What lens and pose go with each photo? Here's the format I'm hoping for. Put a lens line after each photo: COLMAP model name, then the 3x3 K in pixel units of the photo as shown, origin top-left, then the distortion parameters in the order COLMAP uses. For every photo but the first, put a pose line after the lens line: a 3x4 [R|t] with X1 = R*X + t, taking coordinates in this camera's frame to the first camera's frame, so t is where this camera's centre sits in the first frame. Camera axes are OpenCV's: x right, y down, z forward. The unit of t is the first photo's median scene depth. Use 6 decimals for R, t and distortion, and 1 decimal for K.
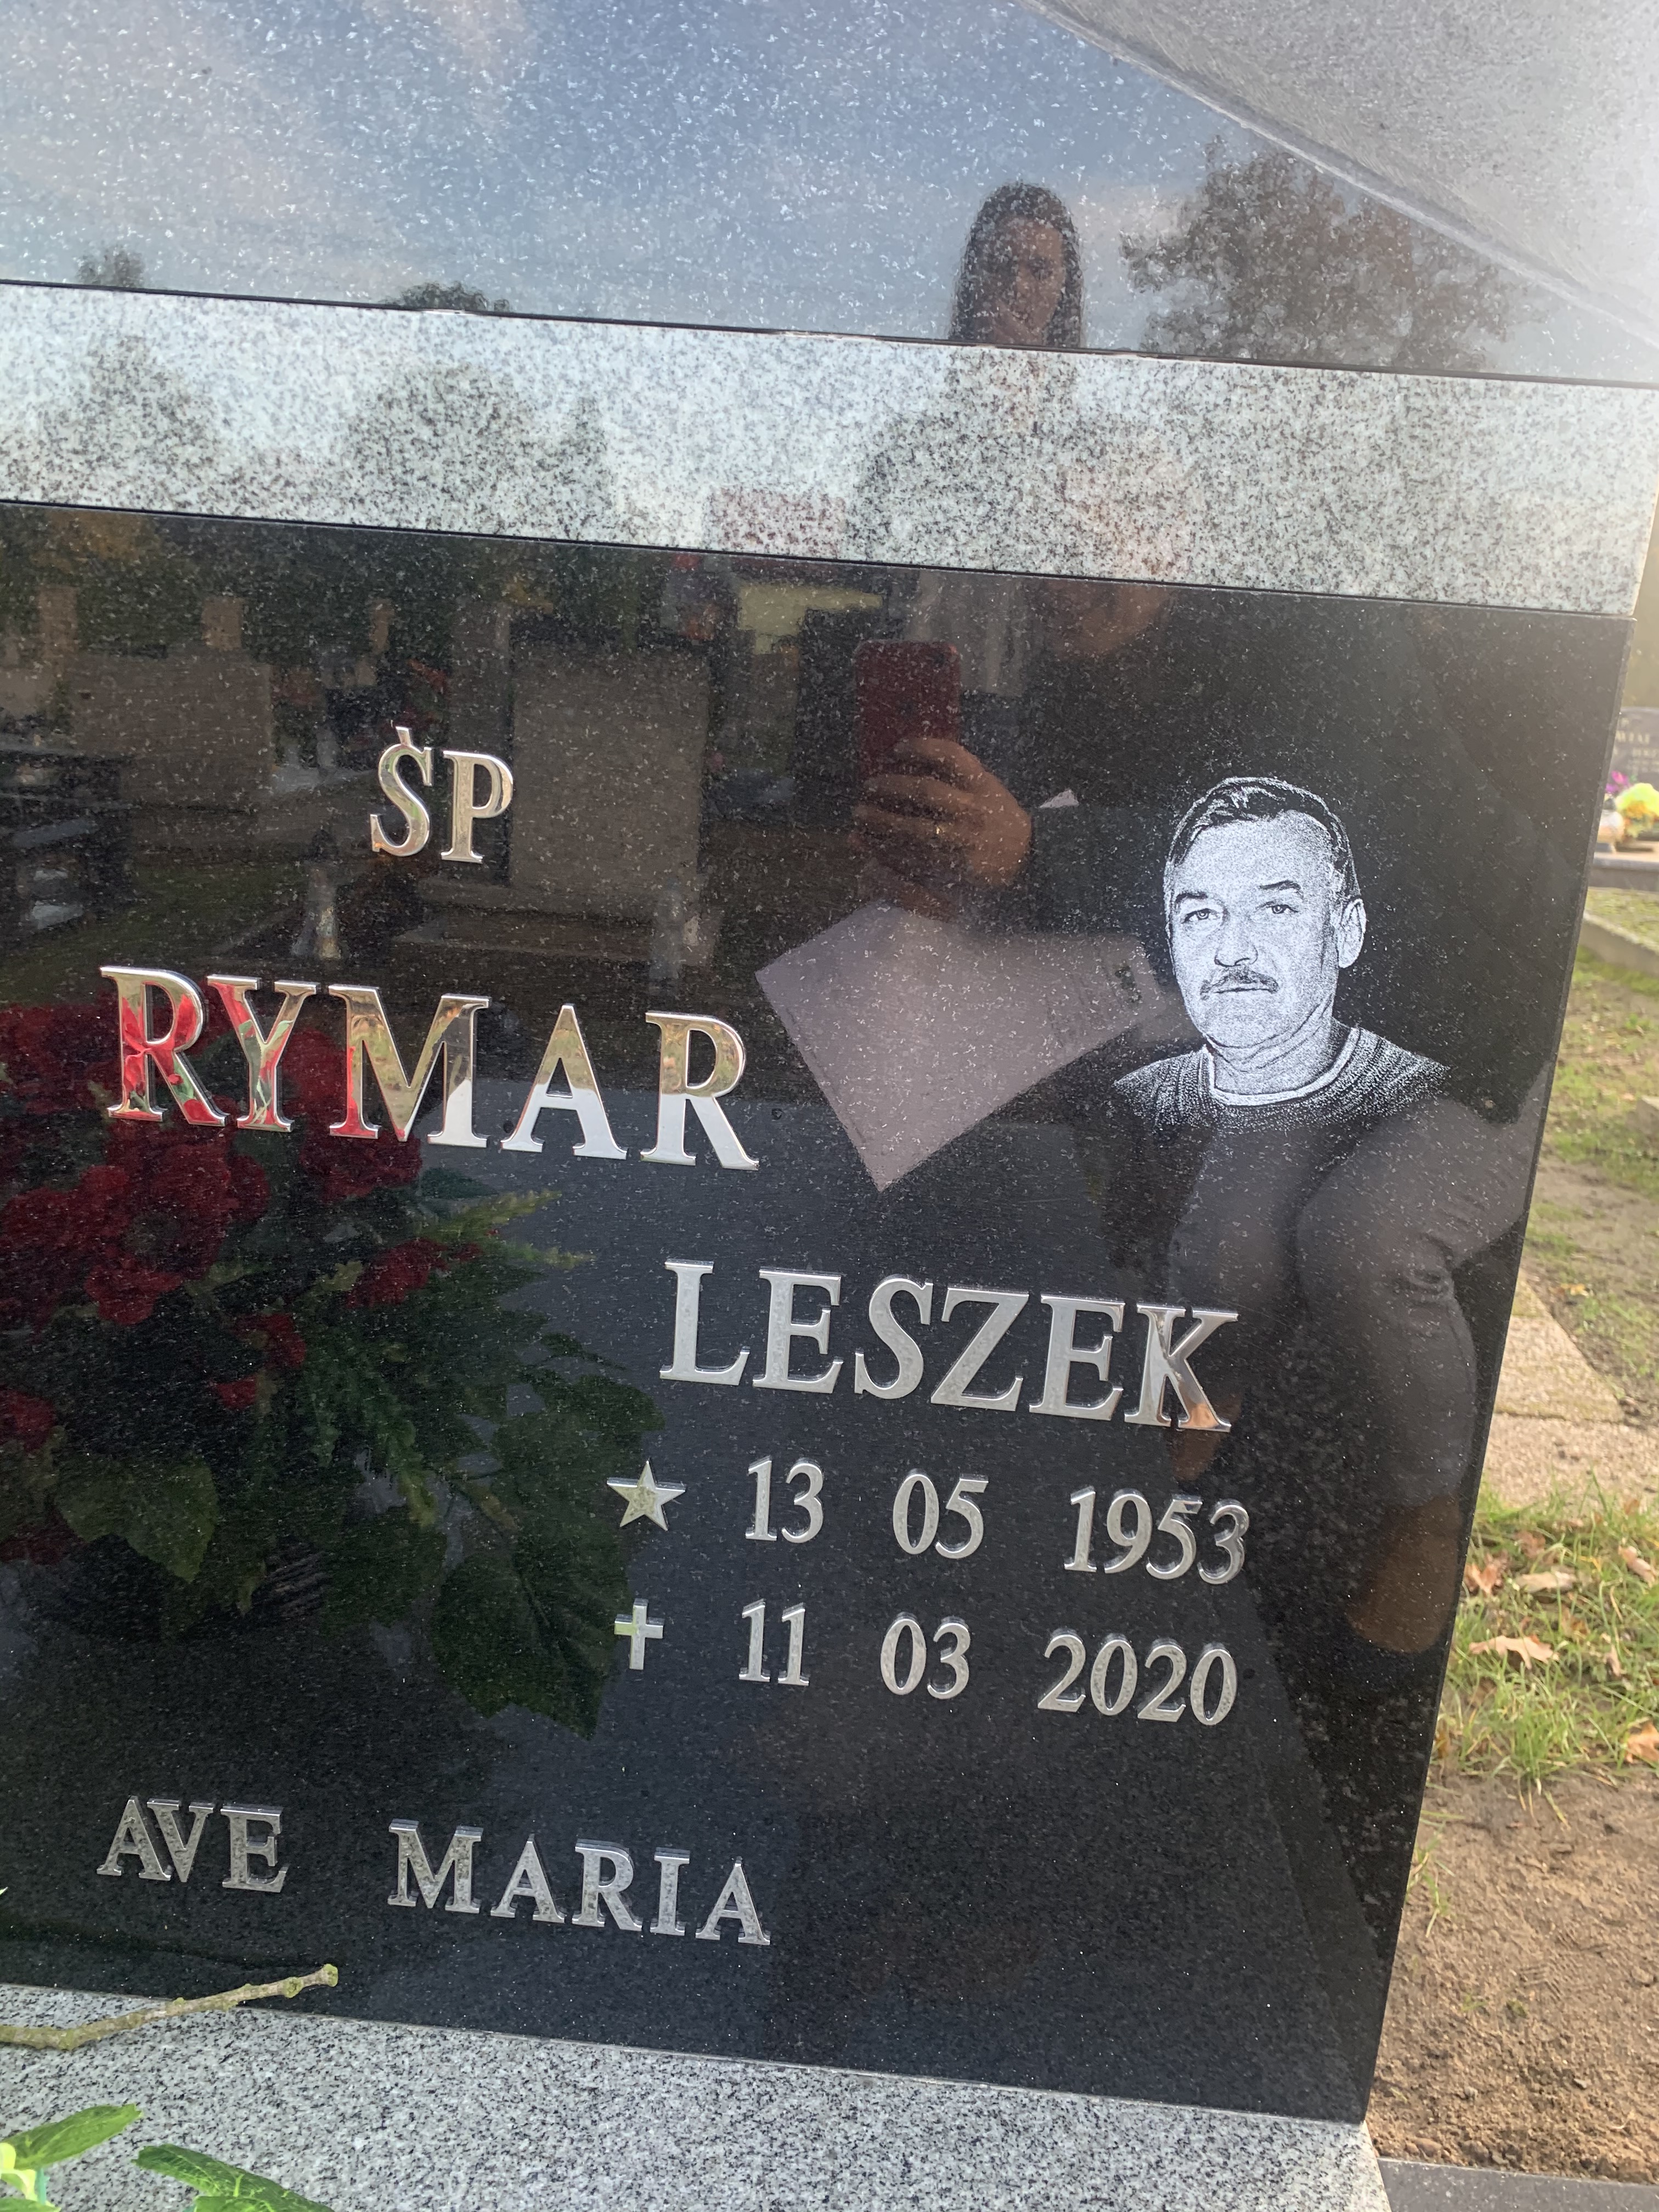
lens RADIAL K [[1667.9, 0, 856.3], [0, 1667.9, 1031.9], [0, 0, 1]] dist [0.035003, -0.018212]
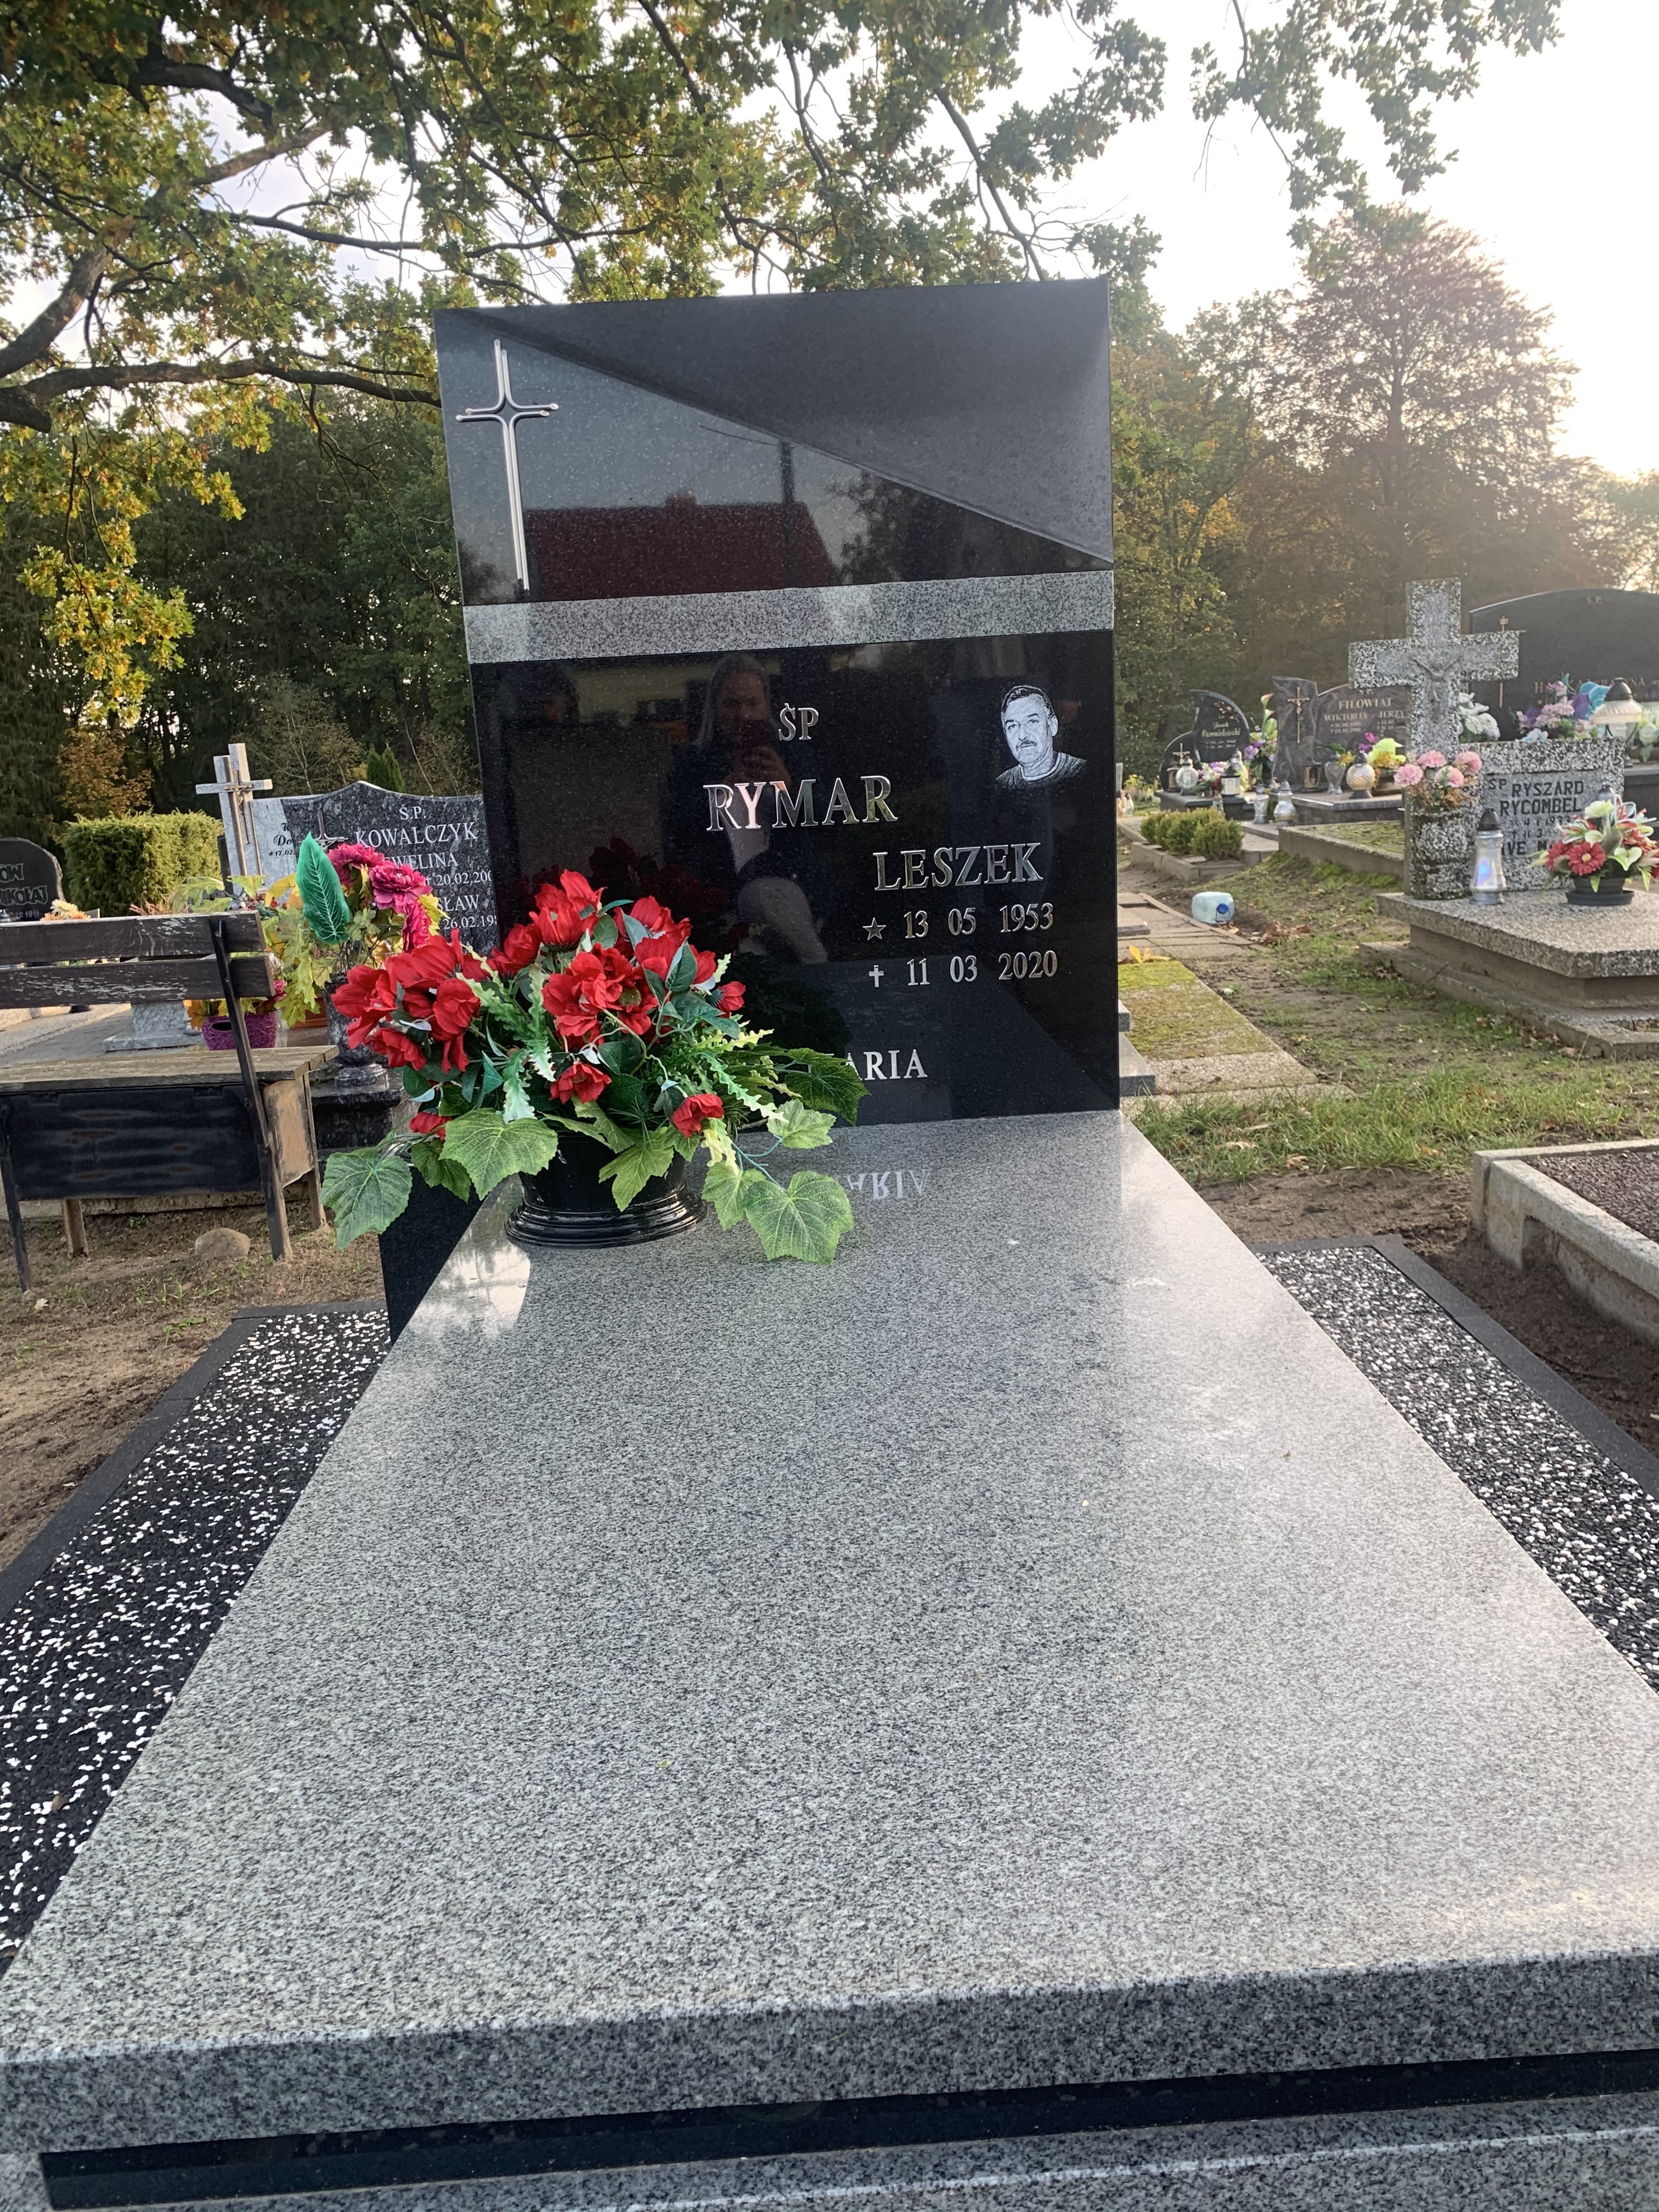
lens RADIAL K [[1667.9, 0, 824.2], [0, 1667.9, 1115.1], [0, 0, 1]] dist [0.035003, -0.018212]
pose [[0.988030, -0.145703, 0.050662, -0.455844], [0.145361, 0.989324, 0.010396, 0.607289], [-0.051636, -0.002907, 0.998662, -2.357519]]
